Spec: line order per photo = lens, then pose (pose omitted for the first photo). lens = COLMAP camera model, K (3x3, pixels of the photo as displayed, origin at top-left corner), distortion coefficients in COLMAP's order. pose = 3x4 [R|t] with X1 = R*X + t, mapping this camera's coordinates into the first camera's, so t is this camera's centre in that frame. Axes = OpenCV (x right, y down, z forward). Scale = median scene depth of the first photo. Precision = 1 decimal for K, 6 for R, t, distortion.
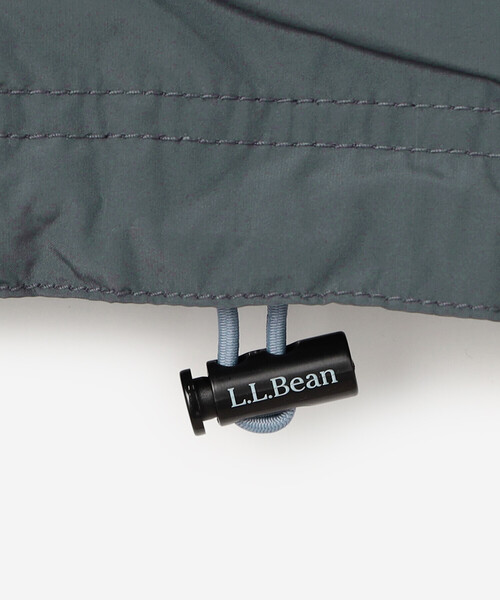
lens RADIAL K [[1404.6, 0, 250.0], [0, 1404.6, 300.1], [0, 0, 1]] dist [0.016048, 0.000000]
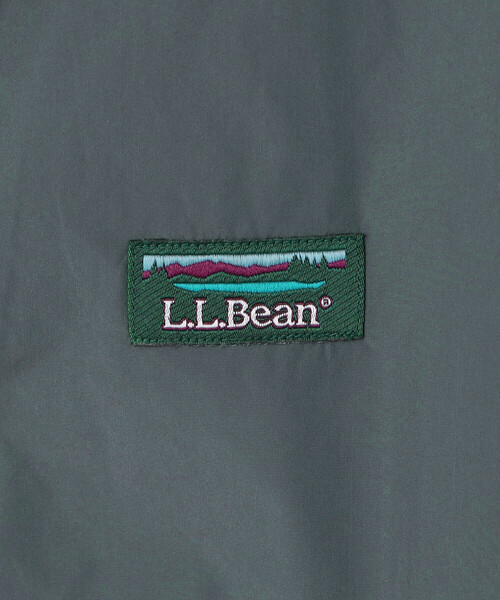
lens RADIAL K [[1279.0, 0, 250.0], [0, 1279.0, 300.0], [0, 0, 1]] dist [-0.006913, 0.000000]
pose [[0.976032, 0.217374, 0.010475, 0.019658], [-0.217625, 0.974730, 0.050400, 0.021428], [0.000745, -0.051471, 0.998674, 0.362782]]
